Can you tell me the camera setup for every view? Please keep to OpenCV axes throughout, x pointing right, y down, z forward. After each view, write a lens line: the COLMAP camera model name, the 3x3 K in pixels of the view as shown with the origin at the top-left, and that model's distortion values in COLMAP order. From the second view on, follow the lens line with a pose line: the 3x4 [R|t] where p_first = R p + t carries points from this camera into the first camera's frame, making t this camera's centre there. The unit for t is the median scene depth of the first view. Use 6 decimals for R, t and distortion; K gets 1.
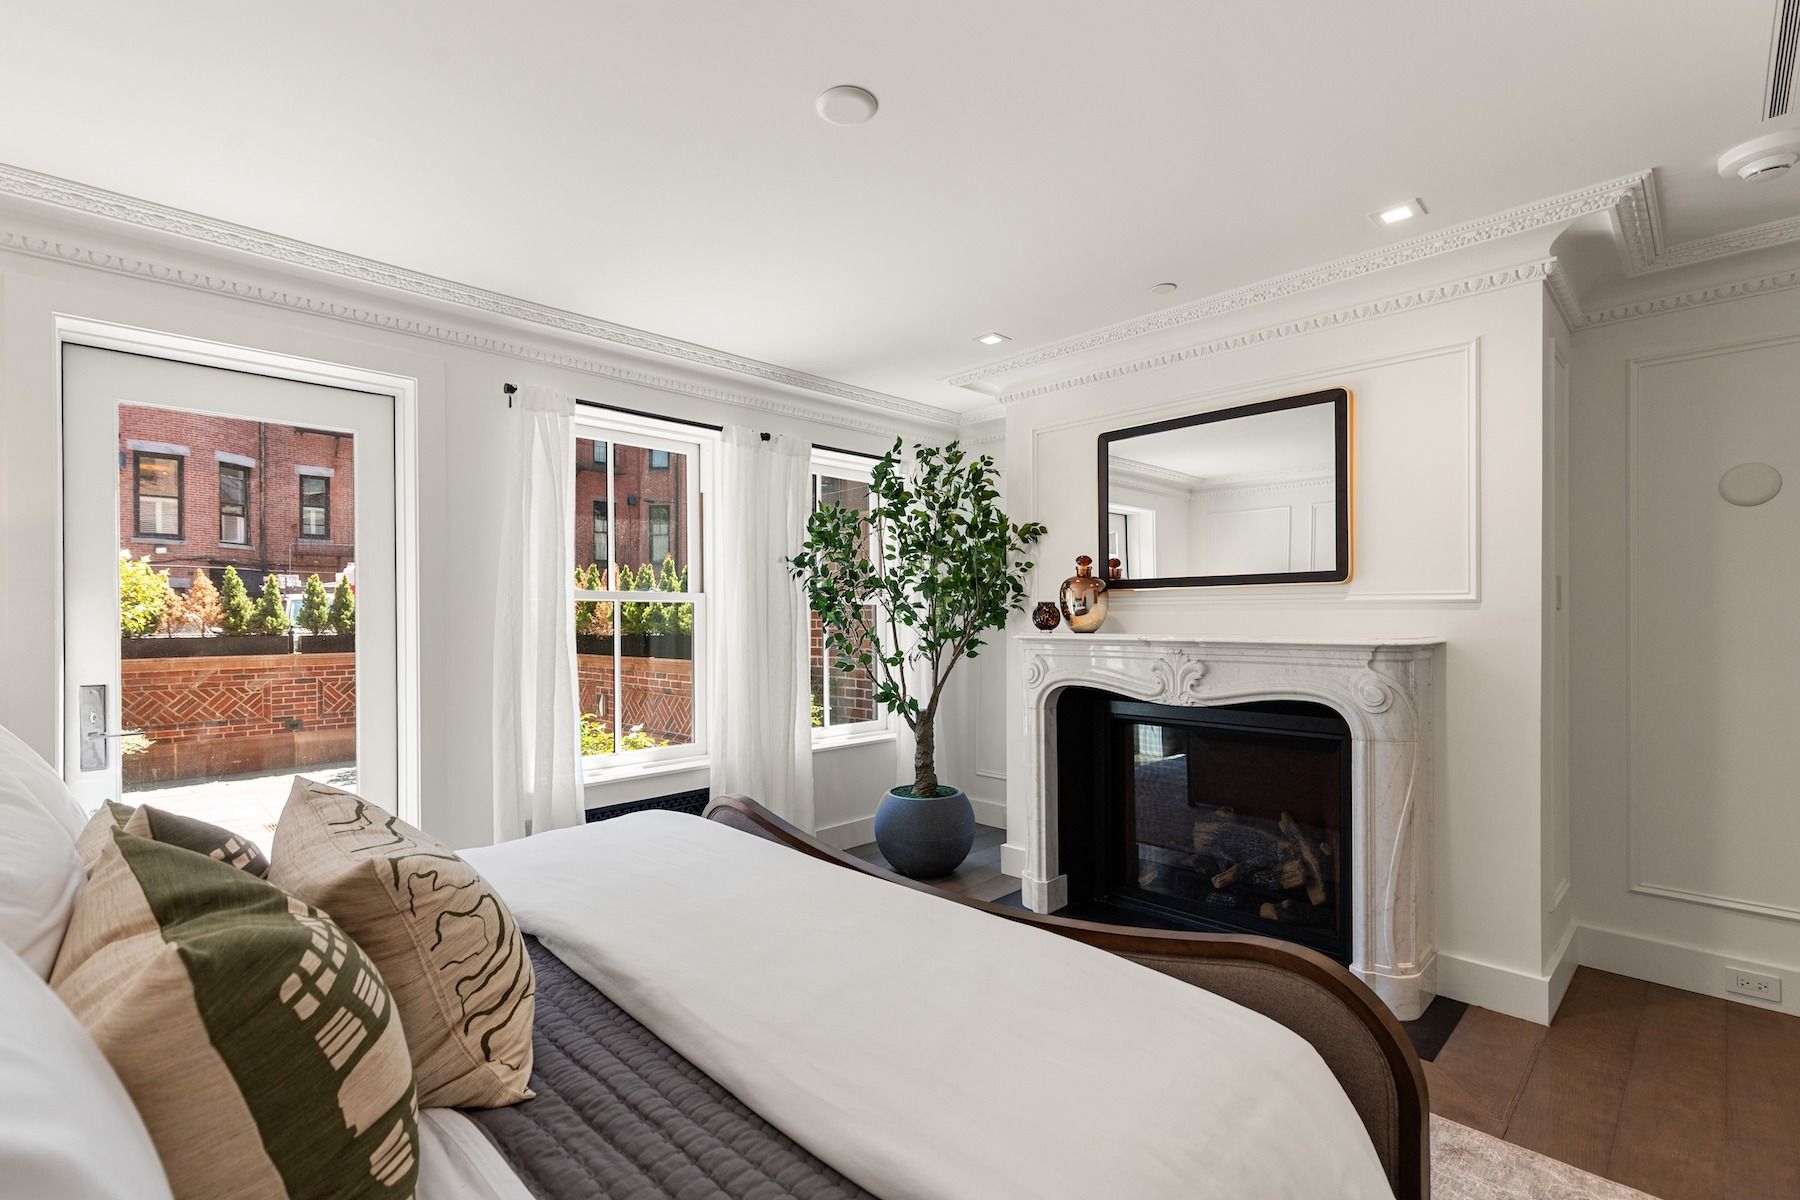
lens RADIAL K [[817.0, 0, 902.1], [0, 817.0, 615.2], [0, 0, 1]] dist [0.003865, 0.001107]
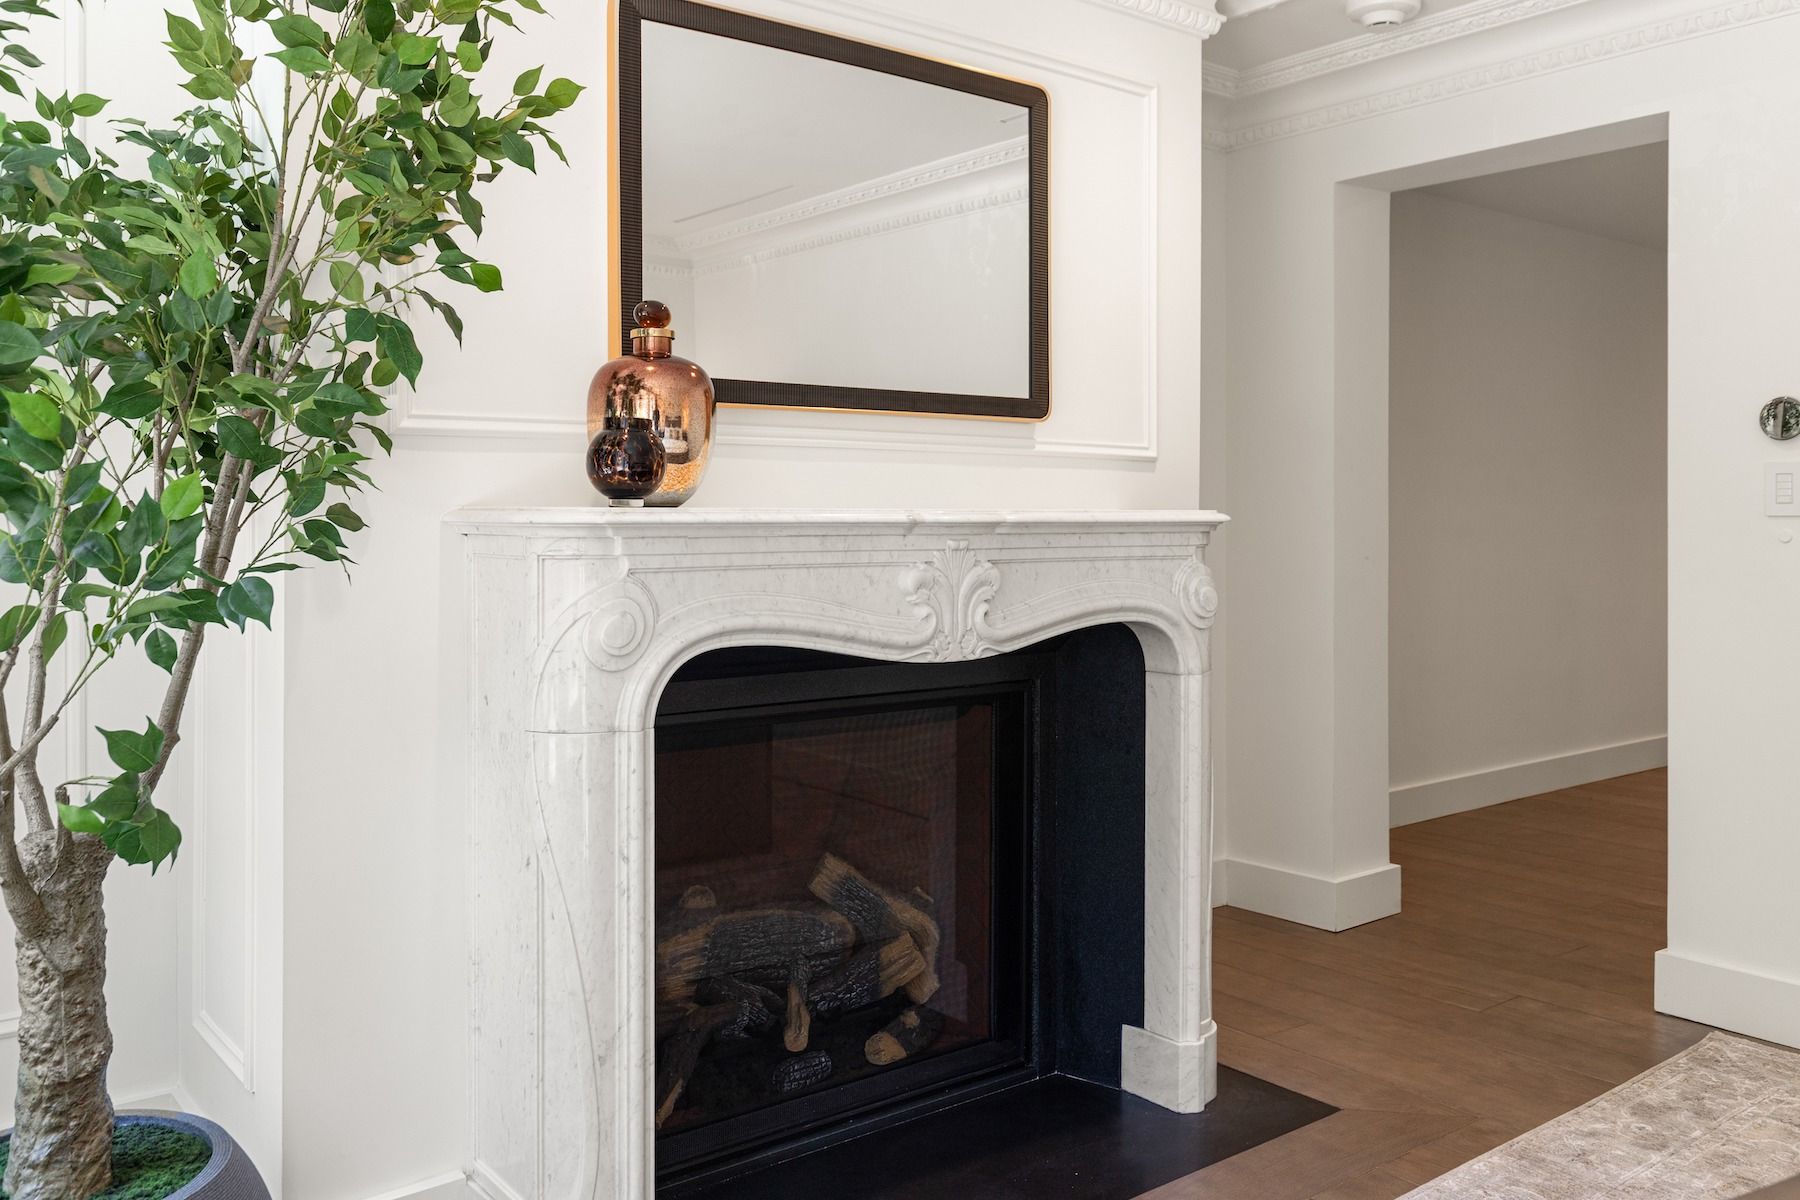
lens RADIAL K [[1457.7, 0, 893.9], [0, 1457.7, 506.4], [0, 0, 1]] dist [-0.002806, 0.000491]
pose [[0.124906, 0.005675, 0.992152, -0.511566], [-0.008274, 0.999955, -0.004678, 0.027874], [-0.992134, -0.007625, 0.124947, 0.968672]]
